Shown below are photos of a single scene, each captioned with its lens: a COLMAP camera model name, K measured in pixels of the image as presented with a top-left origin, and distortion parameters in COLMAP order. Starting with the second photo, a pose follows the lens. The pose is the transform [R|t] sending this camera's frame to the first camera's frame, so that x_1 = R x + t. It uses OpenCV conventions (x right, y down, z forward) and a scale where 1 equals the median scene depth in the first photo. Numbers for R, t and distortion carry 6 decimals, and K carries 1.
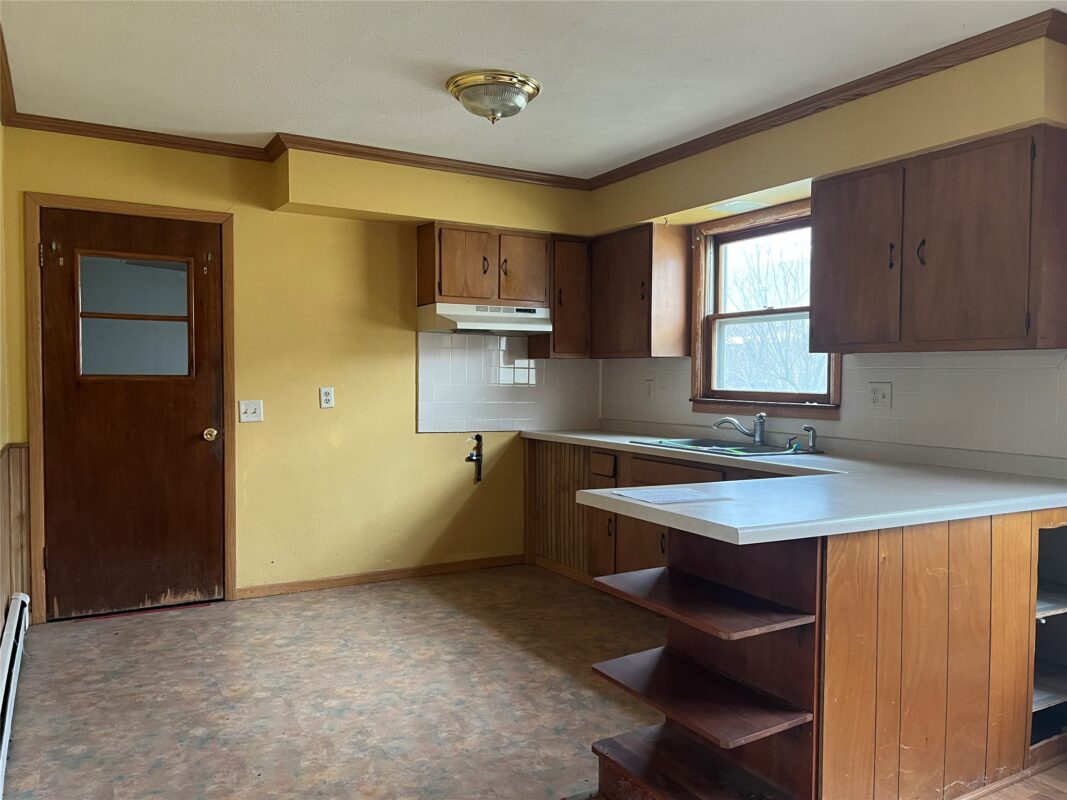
lens RADIAL K [[821.5, 0, 534.9], [0, 821.5, 404.2], [0, 0, 1]] dist [-0.000480, -0.005747]
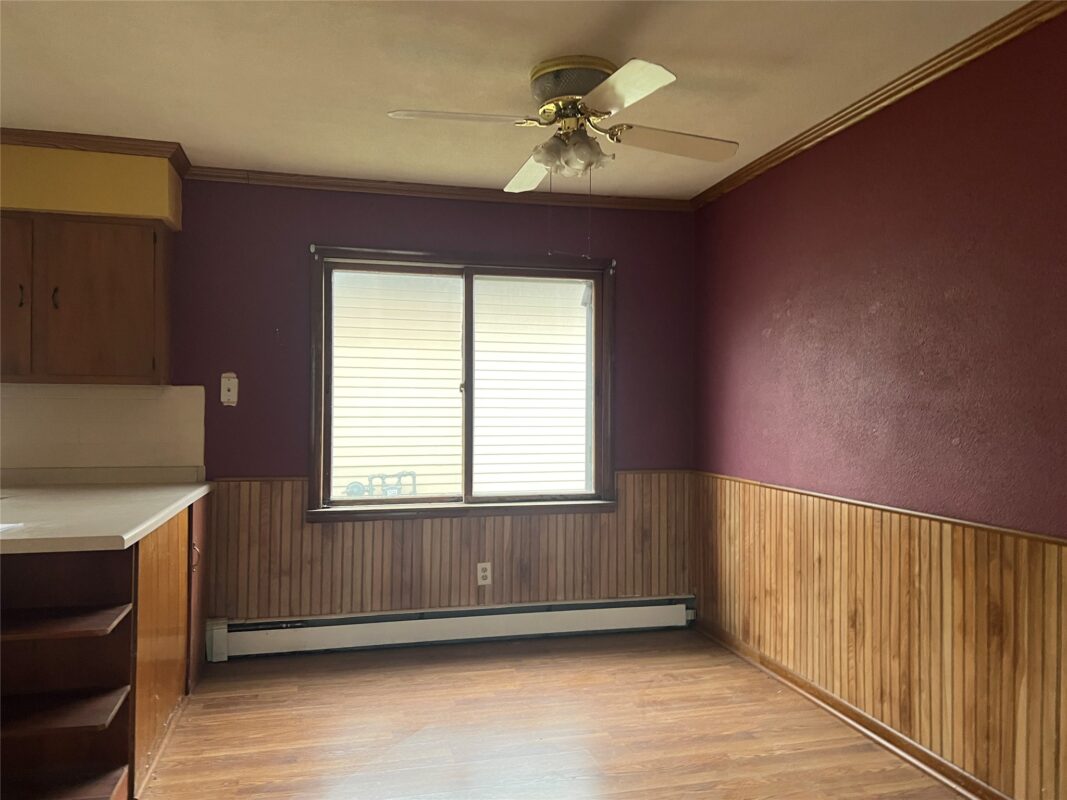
lens RADIAL K [[821.5, 0, 533.9], [0, 821.5, 396.5], [0, 0, 1]] dist [-0.000480, -0.005747]
pose [[0.279618, -0.004716, 0.960100, -0.447131], [0.021836, 0.999761, -0.001449, -0.030445], [-0.959863, 0.021370, 0.279654, 0.037891]]
